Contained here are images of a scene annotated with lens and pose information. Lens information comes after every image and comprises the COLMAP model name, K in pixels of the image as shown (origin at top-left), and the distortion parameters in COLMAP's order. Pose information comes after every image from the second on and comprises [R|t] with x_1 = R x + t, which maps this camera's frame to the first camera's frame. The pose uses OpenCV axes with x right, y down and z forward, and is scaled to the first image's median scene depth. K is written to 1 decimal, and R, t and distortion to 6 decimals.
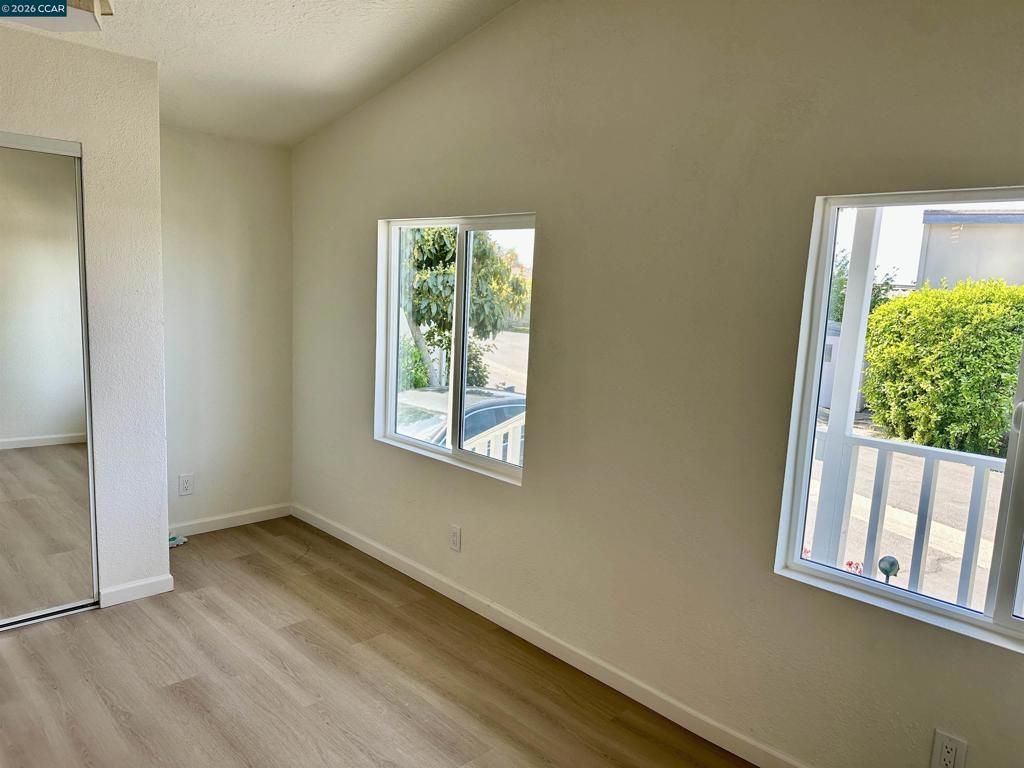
lens RADIAL K [[715.2, 0, 512.0], [0, 715.2, 384.0], [0, 0, 1]] dist [0.087898, -0.137017]
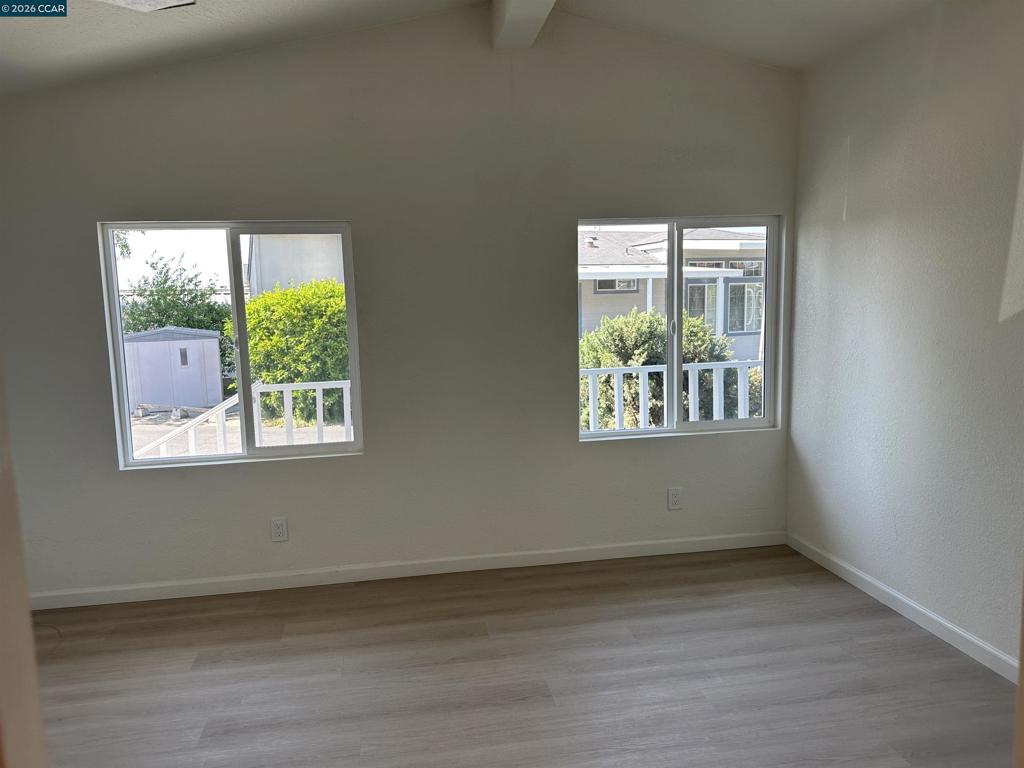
lens RADIAL K [[712.7, 0, 512.0], [0, 712.7, 384.0], [0, 0, 1]] dist [0.072783, -0.091106]
pose [[0.567966, -0.155863, 0.808159, -0.205828], [0.164400, 0.983602, 0.074161, -0.004787], [-0.806466, 0.090740, 0.584276, 0.027548]]
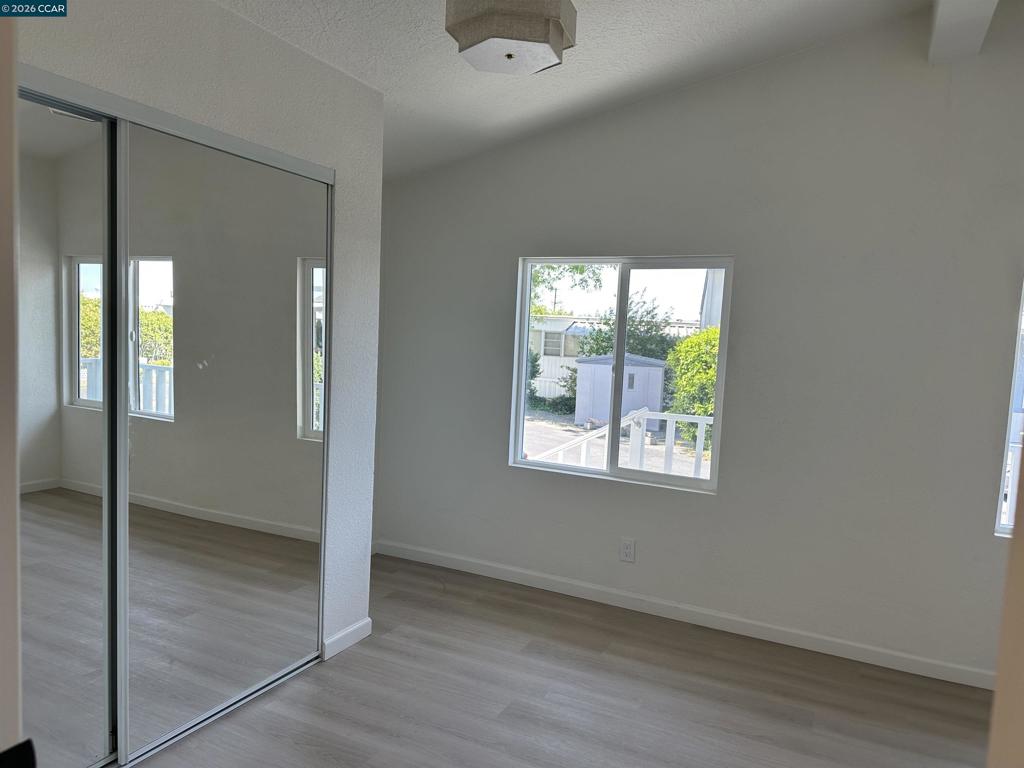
lens RADIAL K [[712.7, 0, 512.0], [0, 712.7, 384.0], [0, 0, 1]] dist [0.072783, -0.091106]
pose [[0.941697, -0.024876, 0.335541, -0.176665], [0.040949, 0.998323, -0.040911, 0.000243], [-0.333961, 0.052266, 0.941137, 0.006898]]
